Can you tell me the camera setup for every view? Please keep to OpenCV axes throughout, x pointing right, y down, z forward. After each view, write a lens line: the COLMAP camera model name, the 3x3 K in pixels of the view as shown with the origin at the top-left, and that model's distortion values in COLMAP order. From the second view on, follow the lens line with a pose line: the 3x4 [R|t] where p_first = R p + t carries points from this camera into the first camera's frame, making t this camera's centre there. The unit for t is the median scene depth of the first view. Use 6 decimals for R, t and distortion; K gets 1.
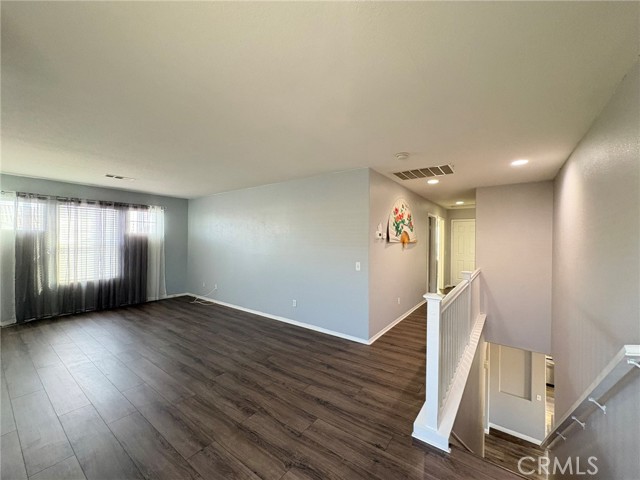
lens RADIAL K [[255.5, 0, 319.1], [0, 255.5, 242.4], [0, 0, 1]] dist [0.002102, -0.000146]
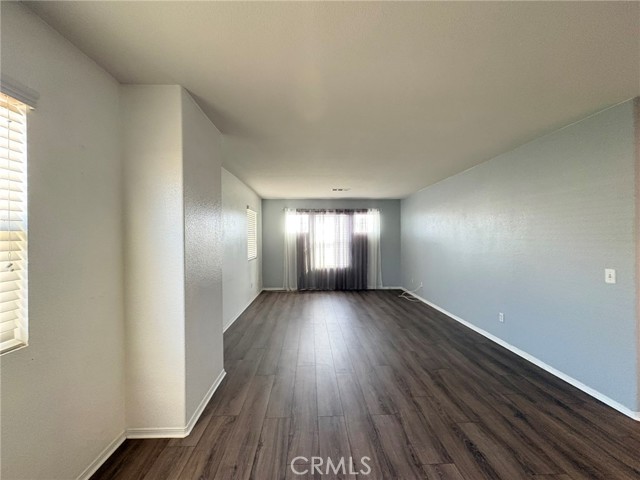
lens RADIAL K [[255.5, 0, 317.9], [0, 255.5, 239.5], [0, 0, 1]] dist [0.002102, -0.000146]
pose [[0.619604, -0.009441, -0.784858, 0.171200], [0.003790, 0.999952, -0.009036, 0.011367], [0.784906, 0.002624, 0.619610, 0.099662]]
